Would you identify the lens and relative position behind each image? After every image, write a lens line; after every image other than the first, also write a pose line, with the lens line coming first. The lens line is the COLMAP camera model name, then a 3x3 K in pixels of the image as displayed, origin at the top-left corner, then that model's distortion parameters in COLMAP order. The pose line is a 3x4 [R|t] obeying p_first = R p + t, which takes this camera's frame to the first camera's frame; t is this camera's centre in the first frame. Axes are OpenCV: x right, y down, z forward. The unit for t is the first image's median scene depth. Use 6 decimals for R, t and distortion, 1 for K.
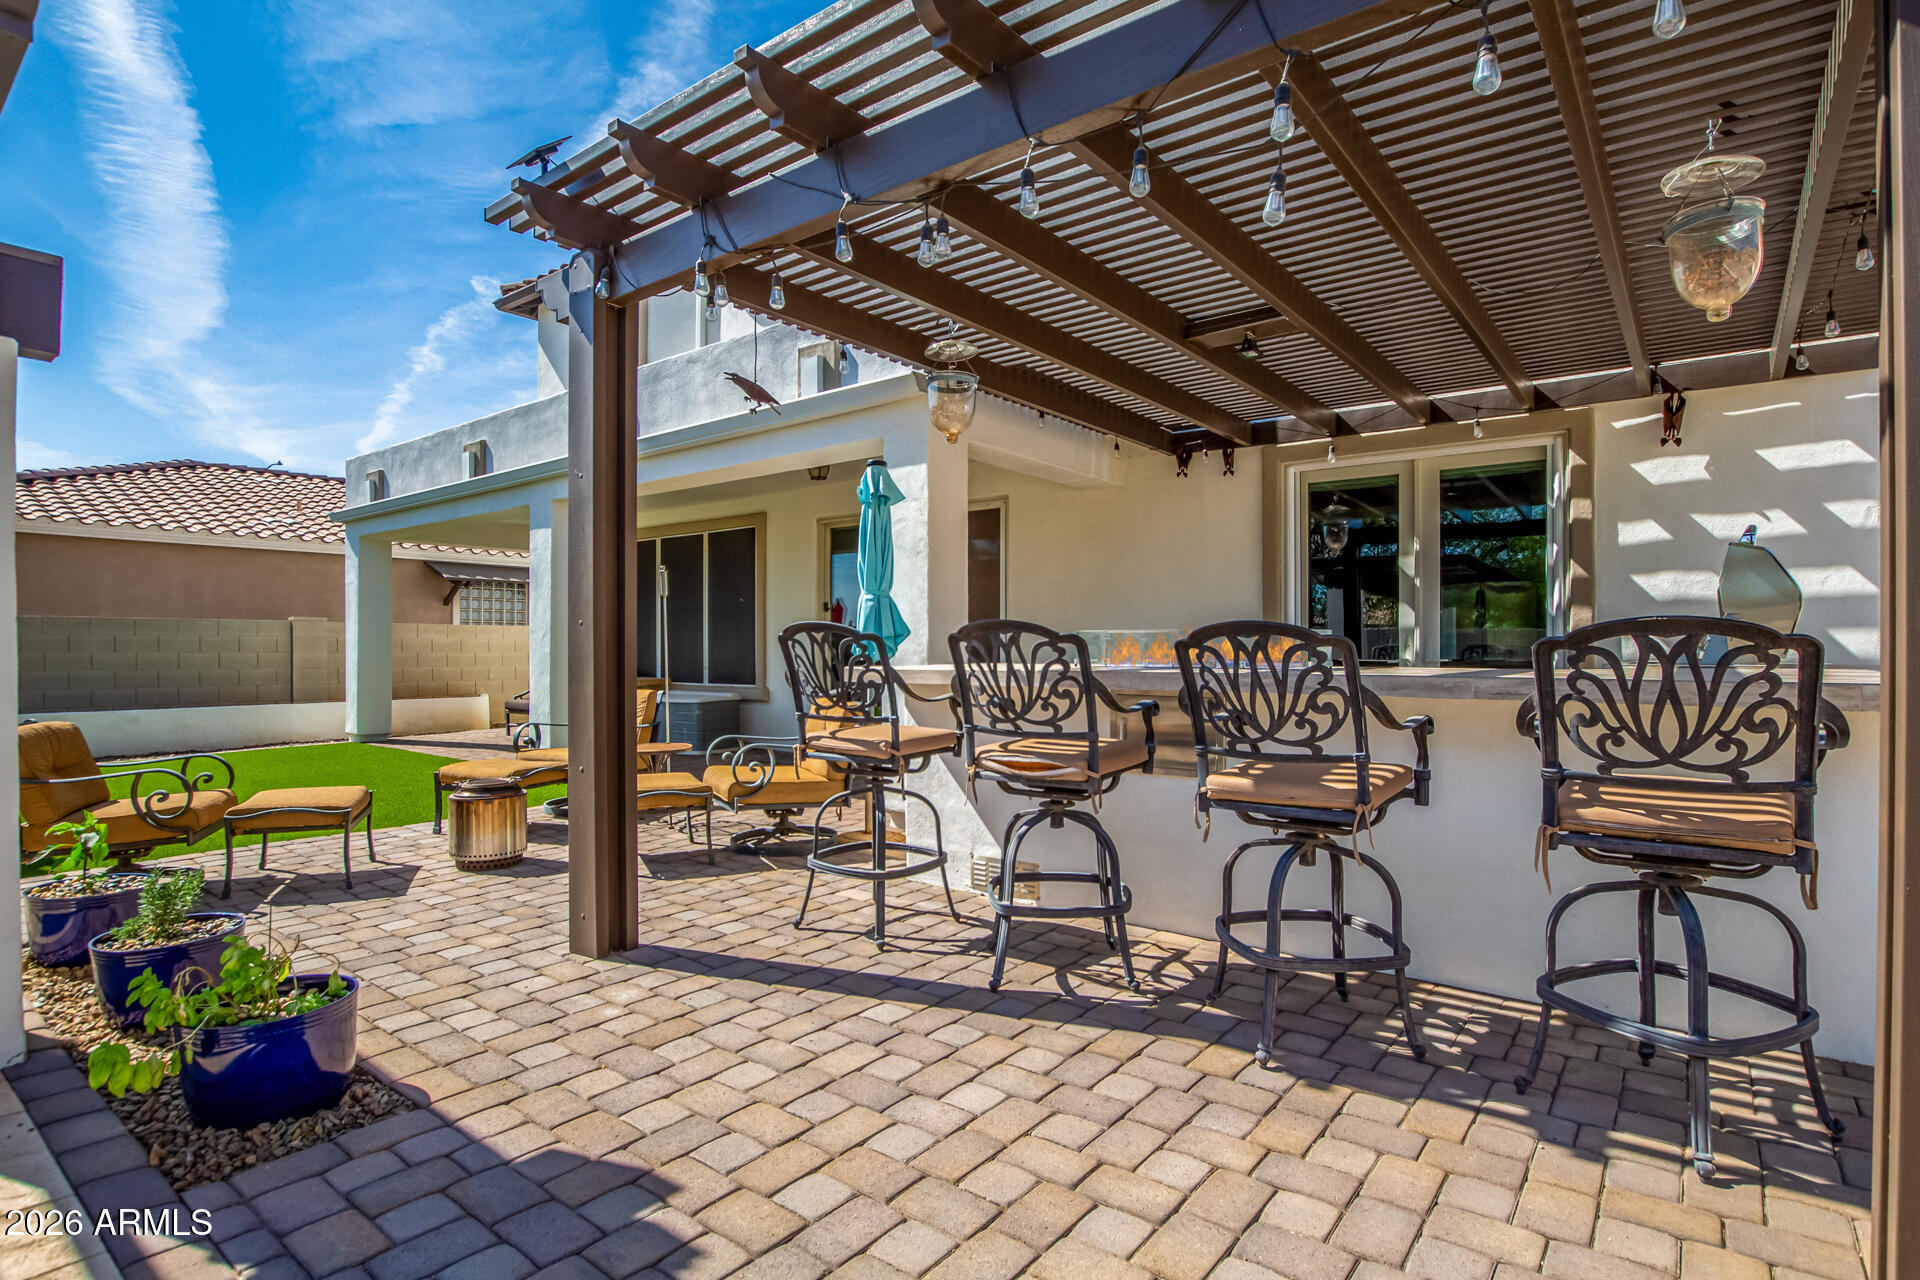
lens RADIAL K [[1010.1, 0, 958.6], [0, 1010.1, 656.6], [0, 0, 1]] dist [-0.008548, 0.000287]
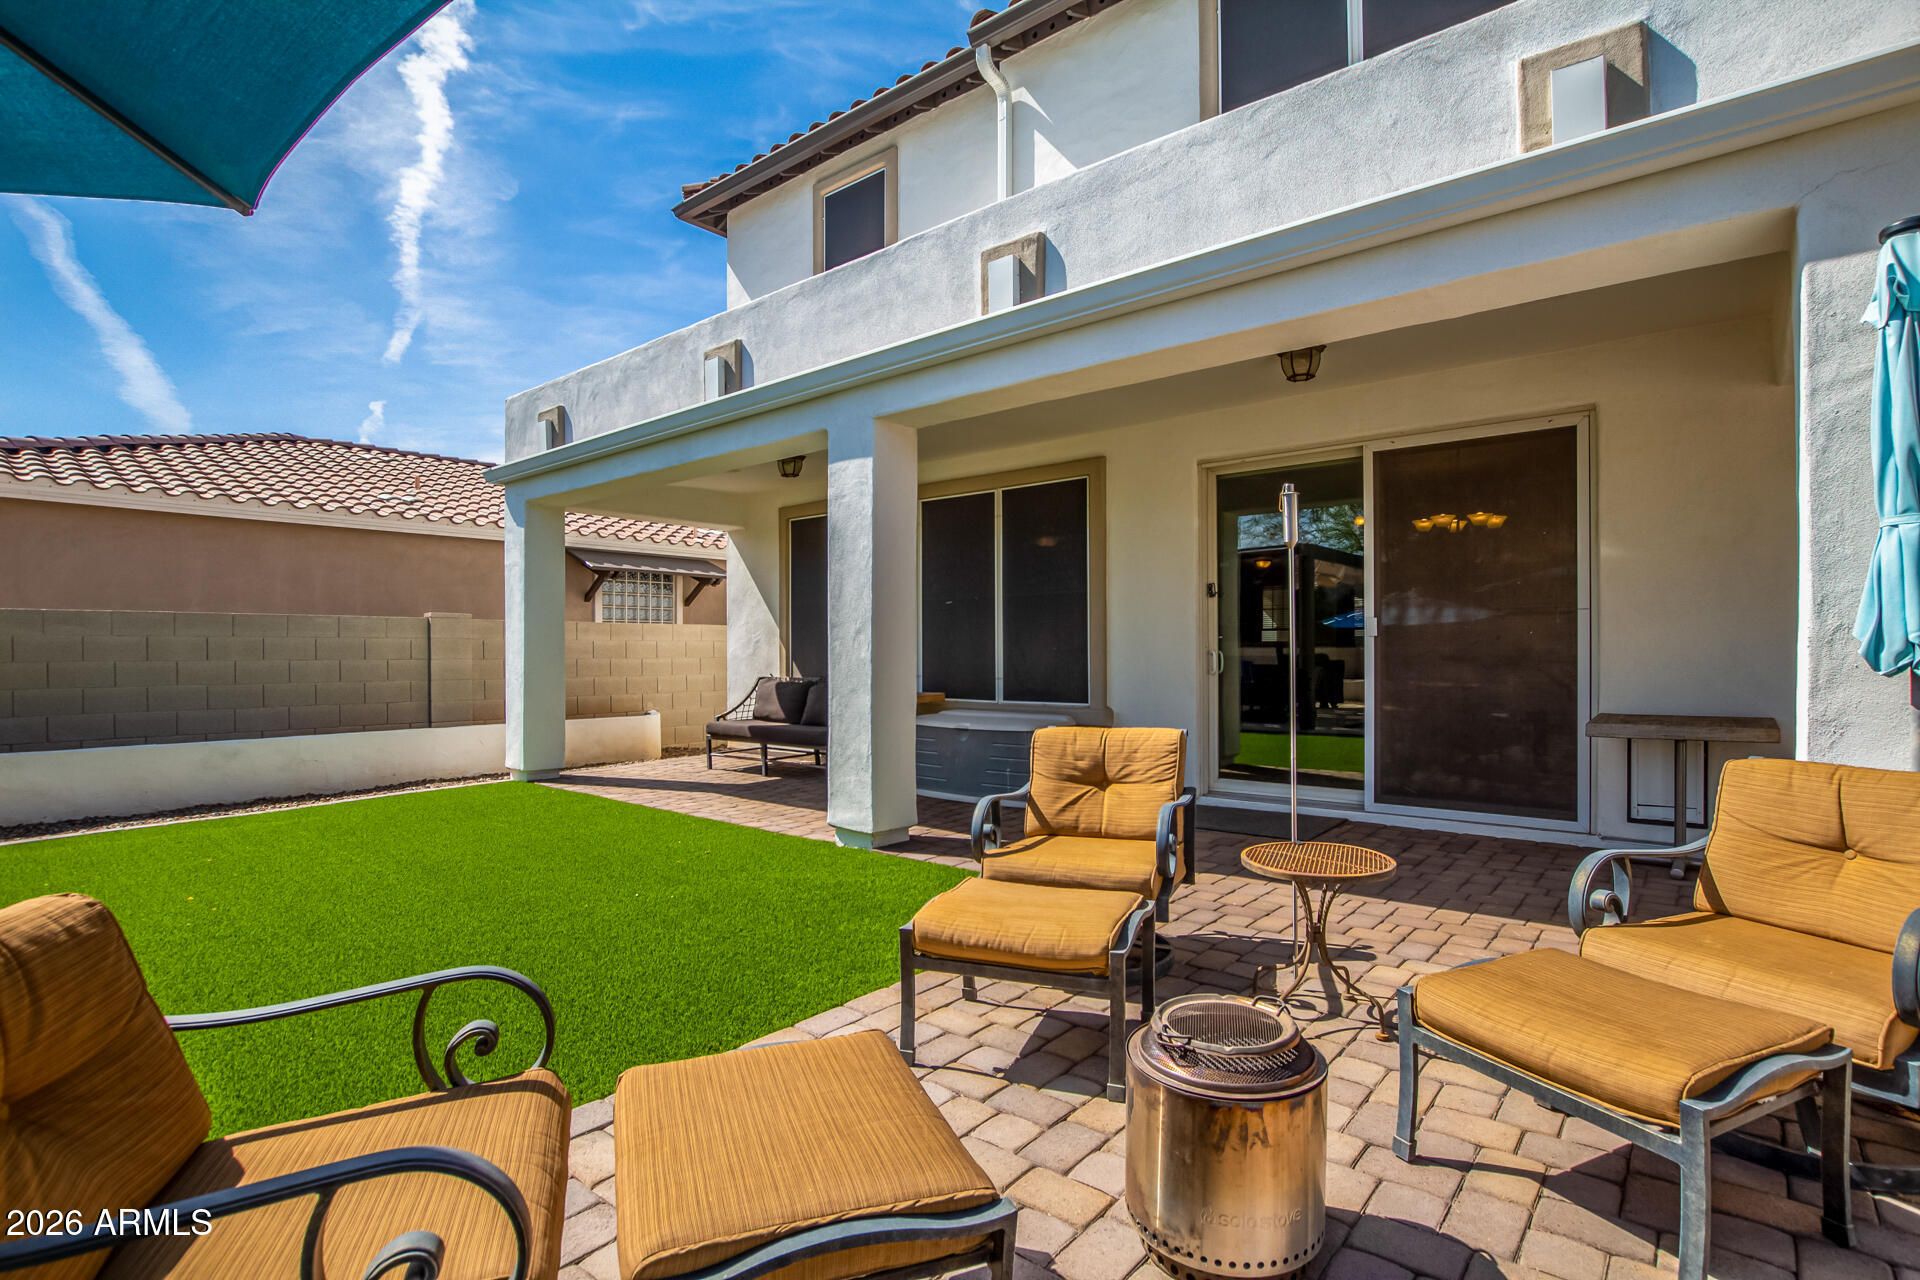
lens RADIAL K [[1010.1, 0, 958.6], [0, 1010.1, 656.2], [0, 0, 1]] dist [-0.008548, 0.000287]
pose [[0.998475, -0.003283, -0.055111, -0.219439], [0.003102, 0.999989, -0.003374, -0.002384], [0.055122, 0.003198, 0.998475, 0.259070]]
